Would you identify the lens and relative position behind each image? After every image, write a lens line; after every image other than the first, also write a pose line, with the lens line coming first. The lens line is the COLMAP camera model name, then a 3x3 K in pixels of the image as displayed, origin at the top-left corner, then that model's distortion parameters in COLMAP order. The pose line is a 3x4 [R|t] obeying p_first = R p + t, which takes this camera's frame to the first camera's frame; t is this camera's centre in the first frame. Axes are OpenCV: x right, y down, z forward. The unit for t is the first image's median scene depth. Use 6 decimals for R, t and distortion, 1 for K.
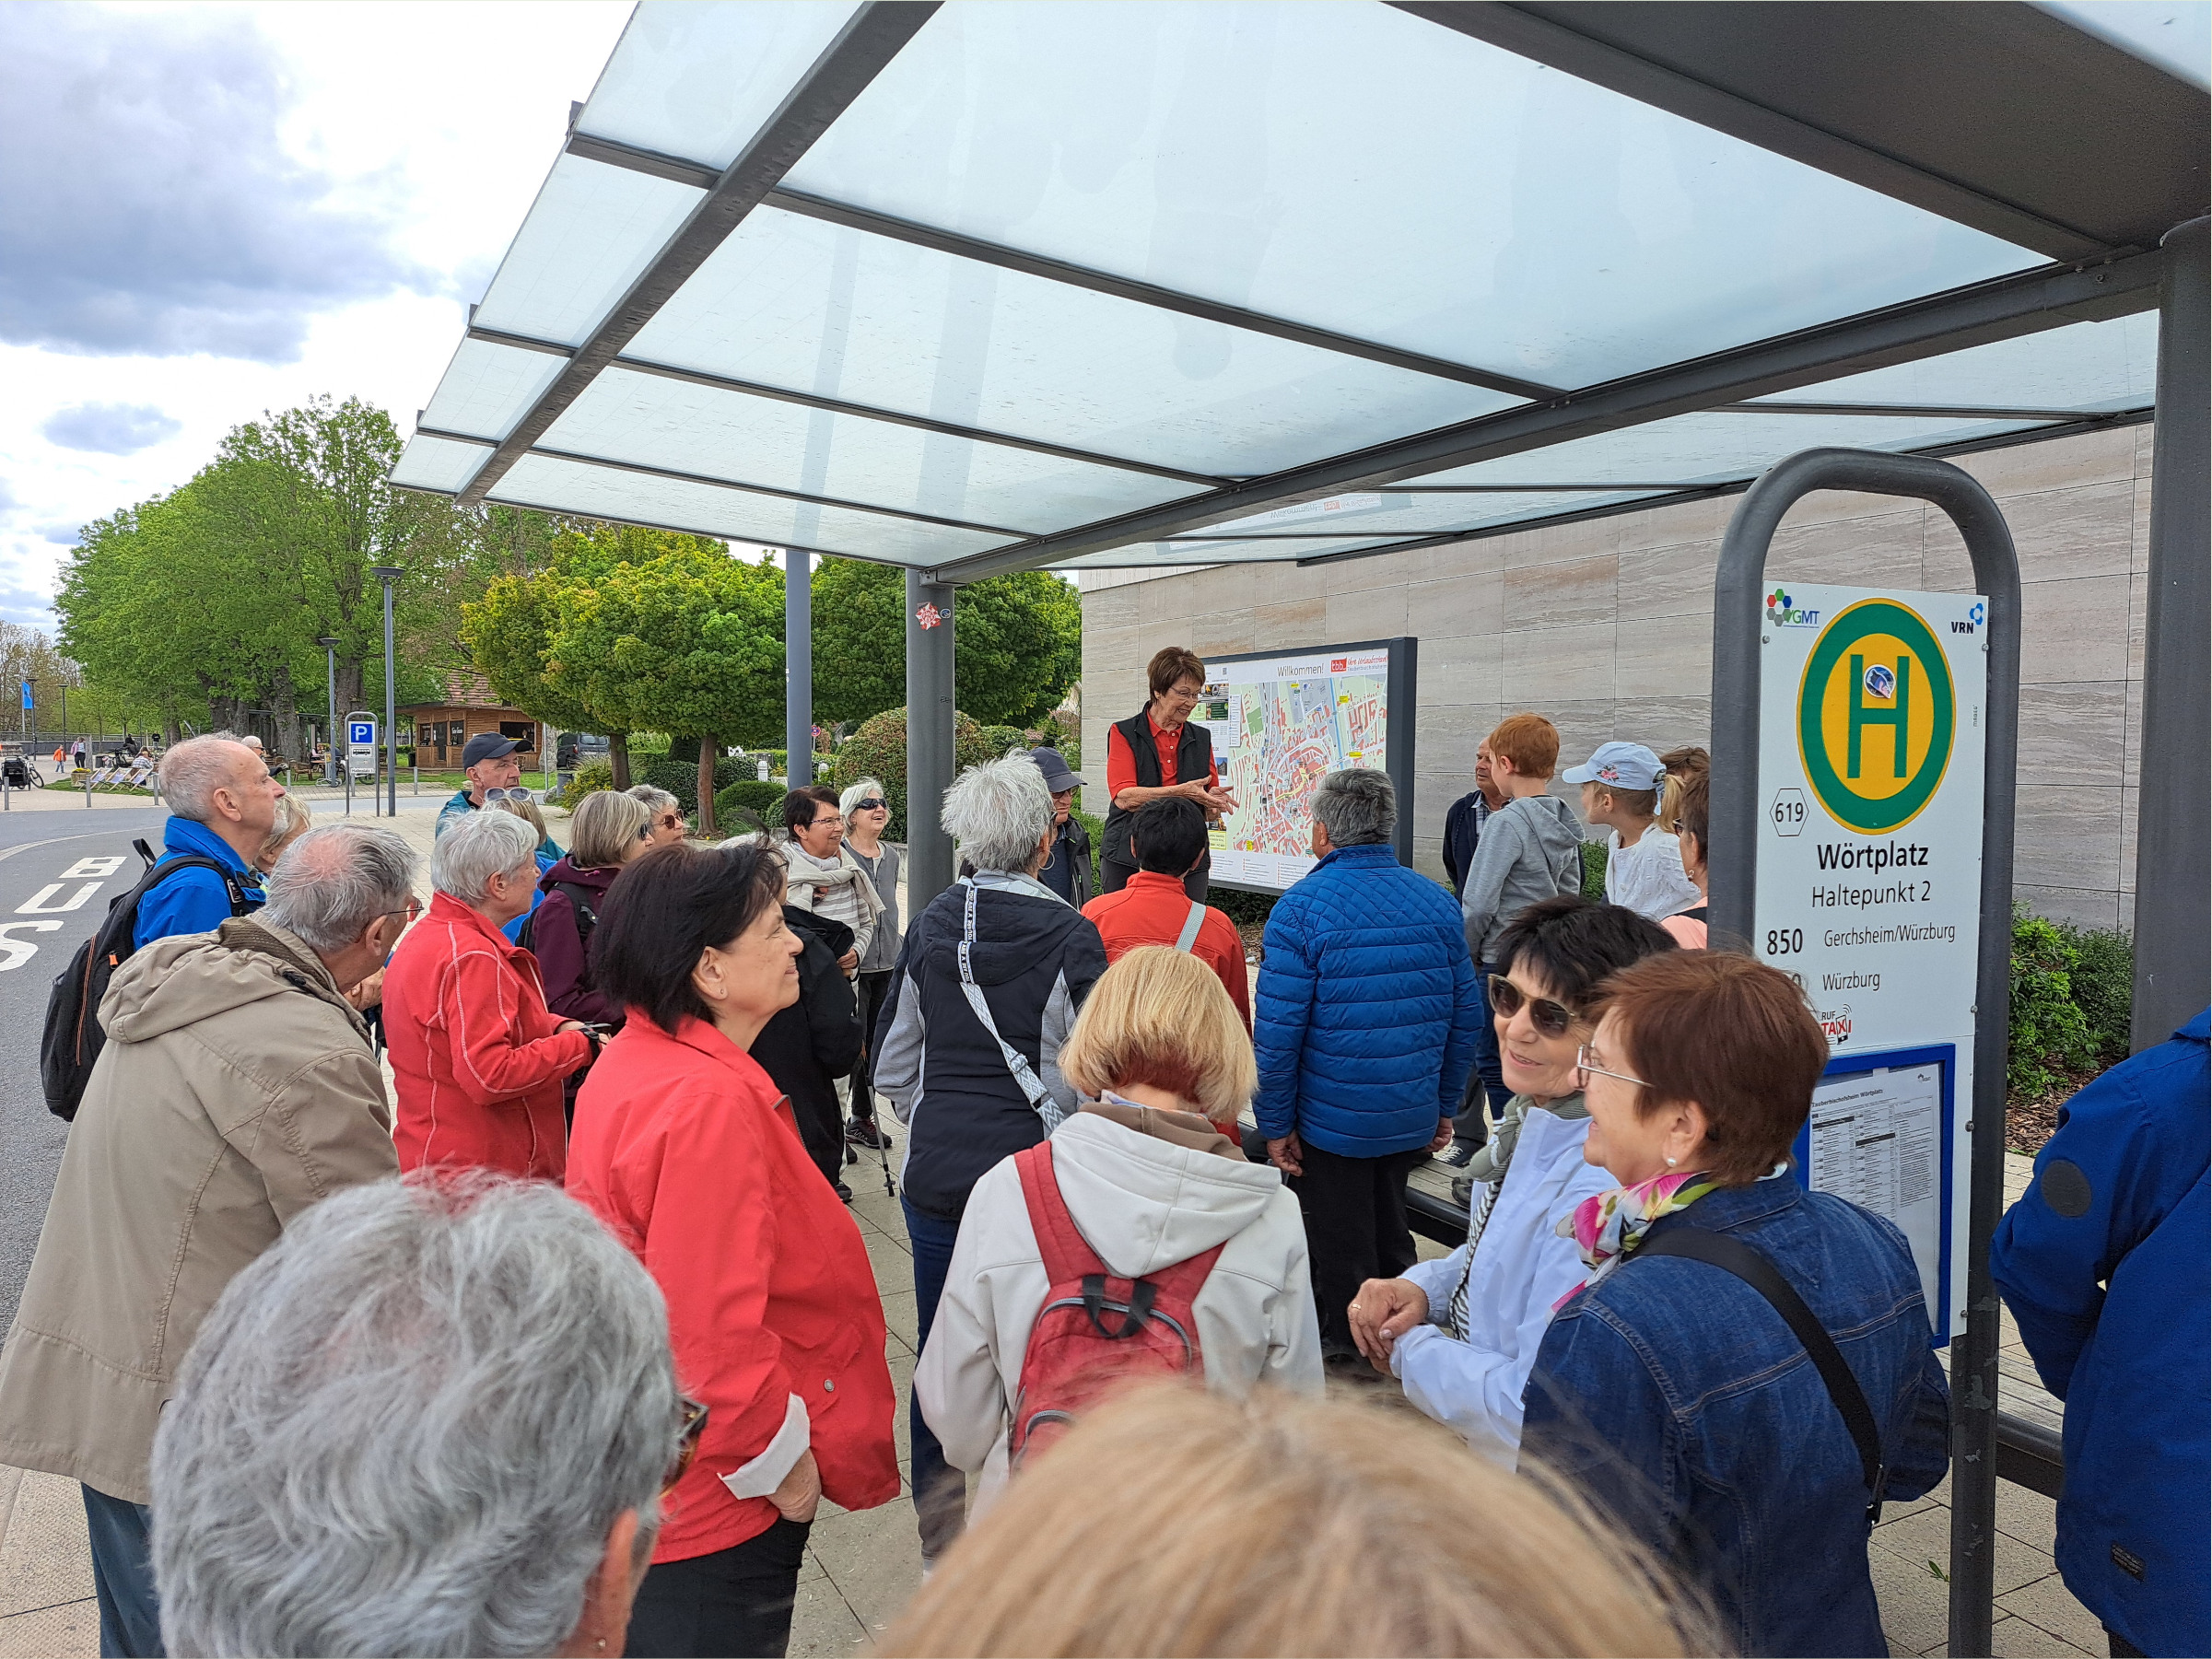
lens RADIAL K [[1570.3, 0, 1106.0], [0, 1570.3, 829.5], [0, 0, 1]] dist [0.119964, -0.135608]
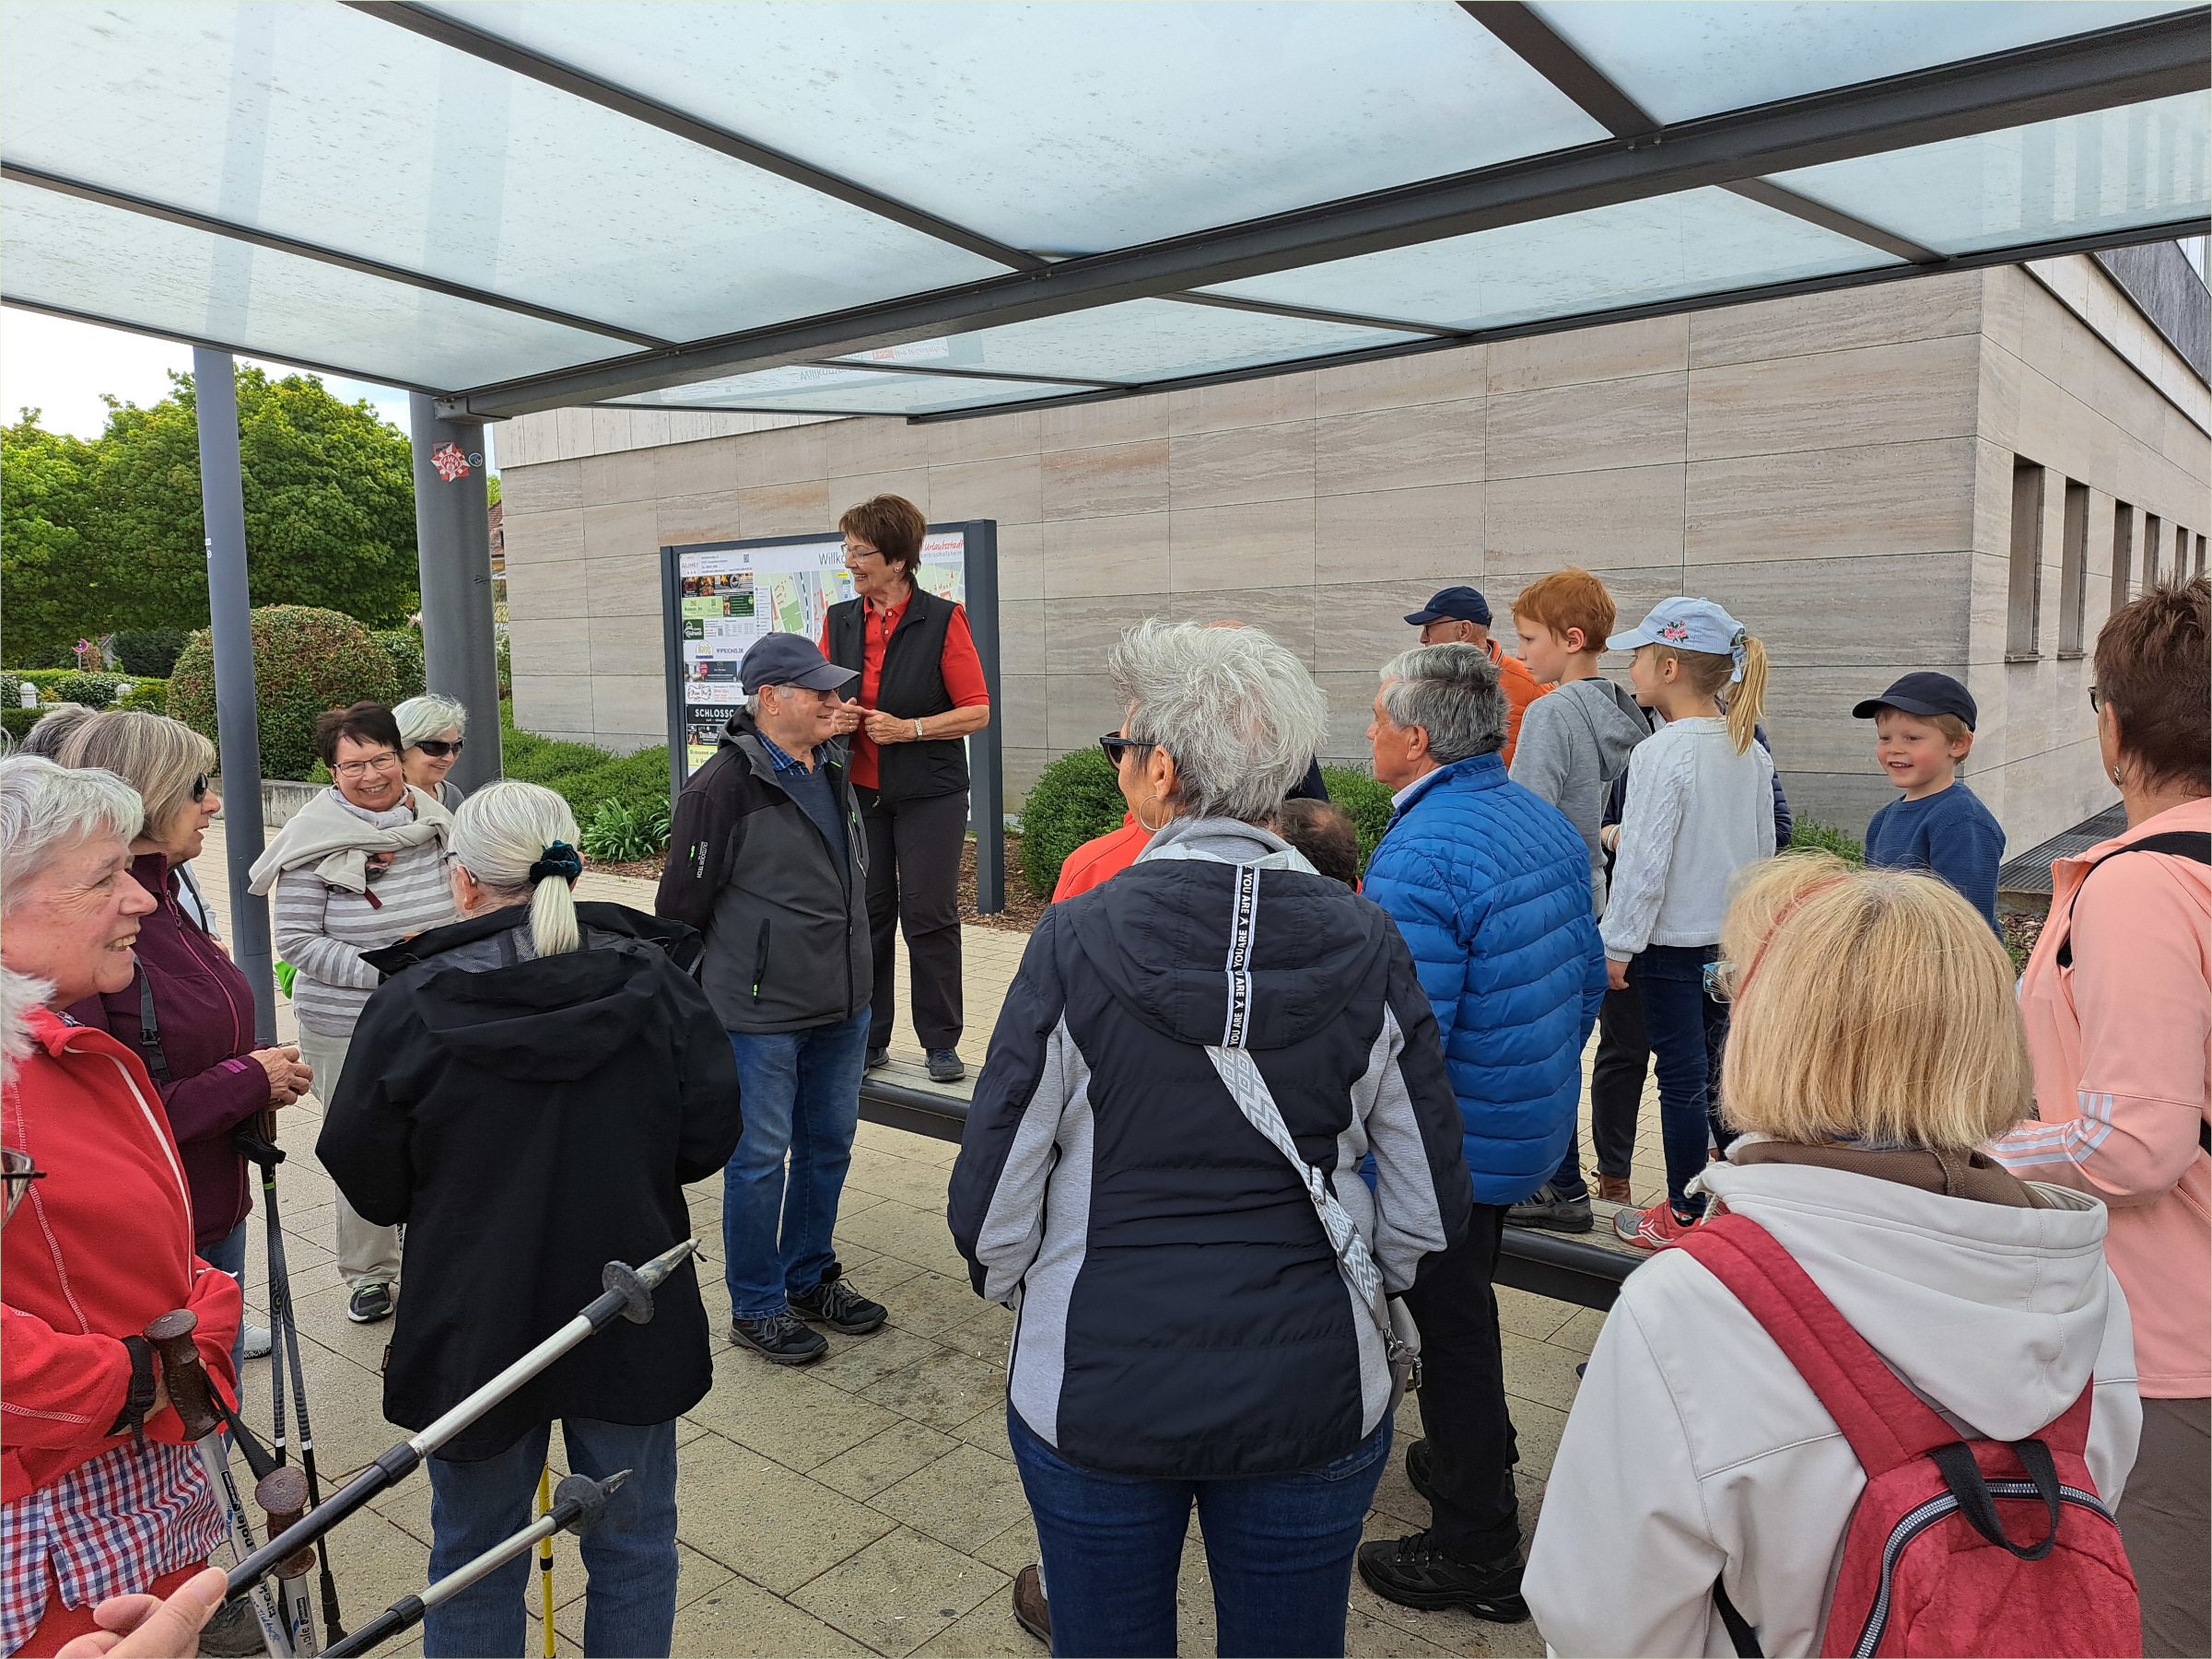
lens RADIAL K [[1570.3, 0, 1106.0], [0, 1570.3, 829.5], [0, 0, 1]] dist [0.119964, -0.135608]
pose [[0.923504, -0.060184, 0.378838, -0.090971], [0.038815, 0.997207, 0.063803, -0.002970], [-0.381620, -0.044218, 0.923261, 0.150771]]
